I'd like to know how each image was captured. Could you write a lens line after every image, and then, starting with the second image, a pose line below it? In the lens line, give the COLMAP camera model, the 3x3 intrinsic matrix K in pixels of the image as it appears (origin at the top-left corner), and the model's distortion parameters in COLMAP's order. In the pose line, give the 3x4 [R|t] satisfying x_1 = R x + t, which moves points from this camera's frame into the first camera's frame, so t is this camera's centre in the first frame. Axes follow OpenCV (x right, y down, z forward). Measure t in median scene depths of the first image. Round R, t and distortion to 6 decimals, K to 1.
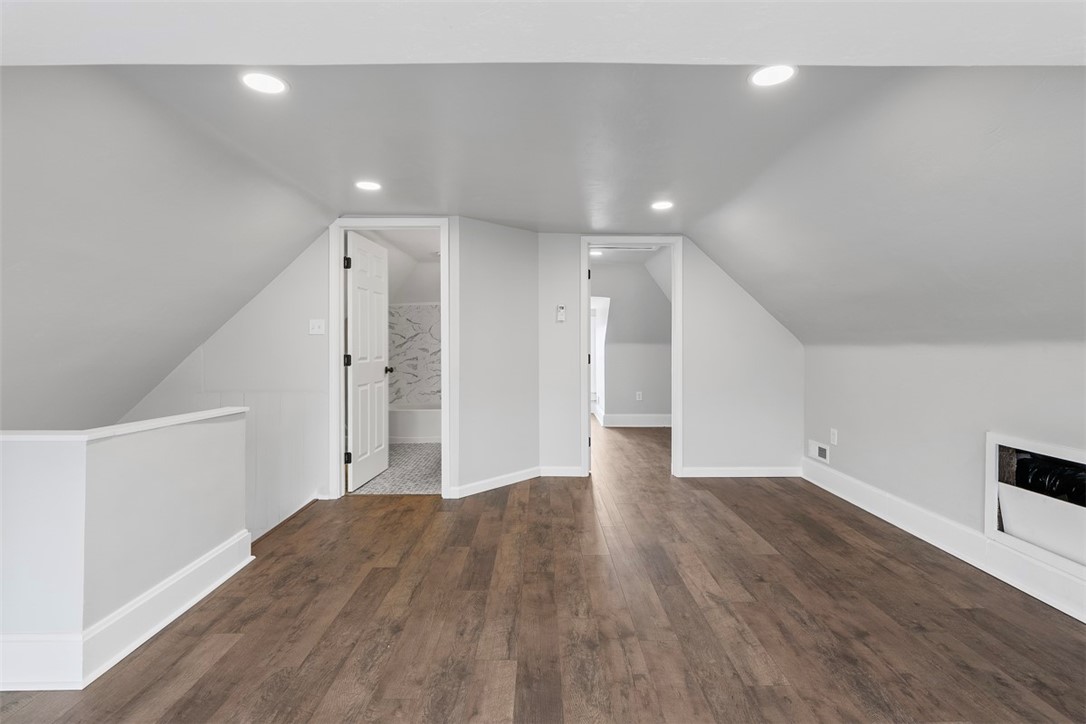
lens RADIAL K [[484.5, 0, 540.0], [0, 484.5, 334.3], [0, 0, 1]] dist [-0.001896, 0.000206]
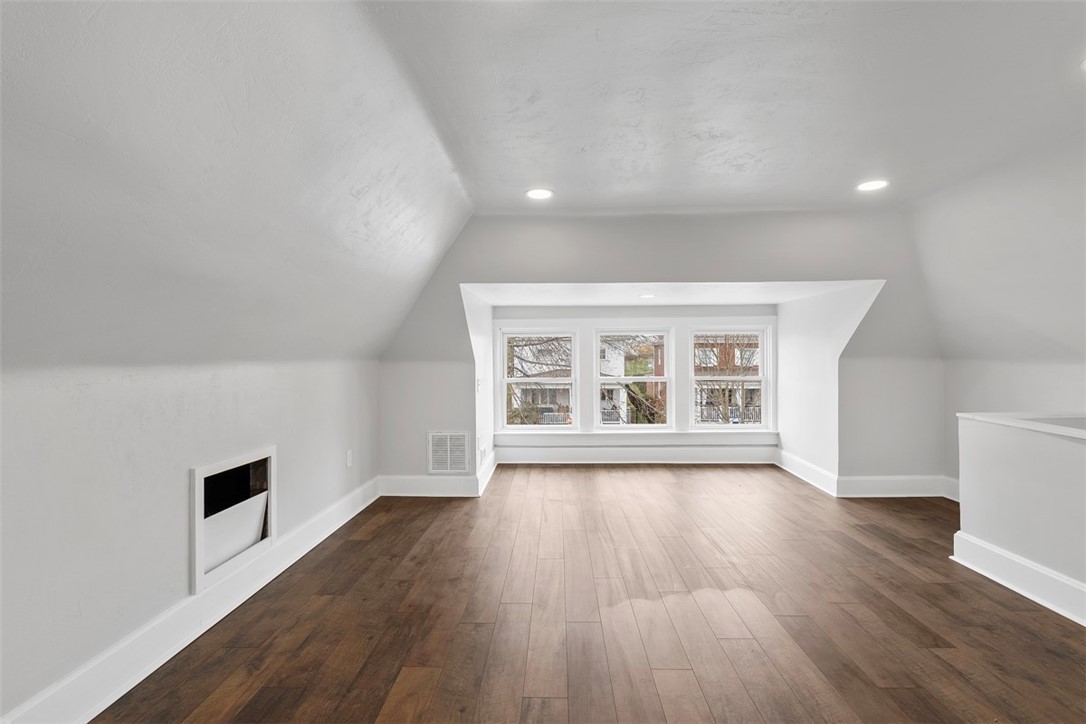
lens RADIAL K [[495.2, 0, 544.7], [0, 495.2, 367.5], [0, 0, 1]] dist [-0.004081, 0.000450]
pose [[-0.999764, 0.005856, 0.020934, 0.342608], [0.005832, 0.999982, -0.001206, 0.035710], [-0.020941, -0.001083, -0.999780, 2.096149]]
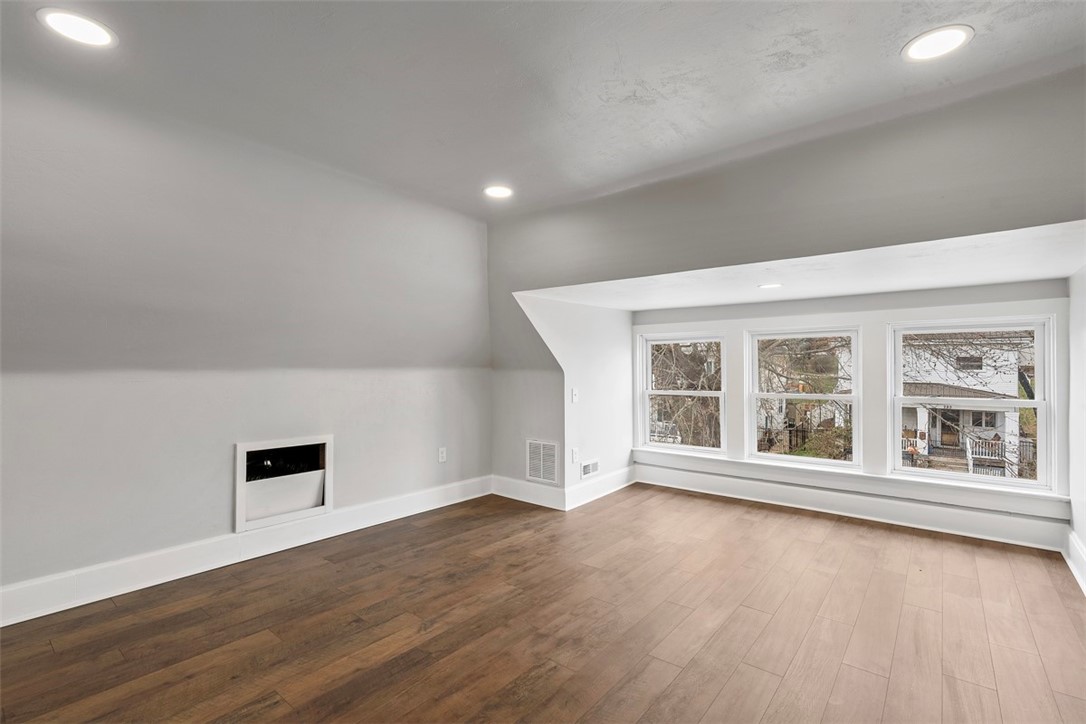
lens RADIAL K [[495.2, 0, 544.7], [0, 495.2, 367.5], [0, 0, 1]] dist [-0.004081, 0.000450]
pose [[-0.773292, 0.000332, 0.634050, -0.478924], [-0.012882, 0.999785, -0.016235, 0.027836], [-0.633919, -0.020722, -0.773122, 1.669570]]
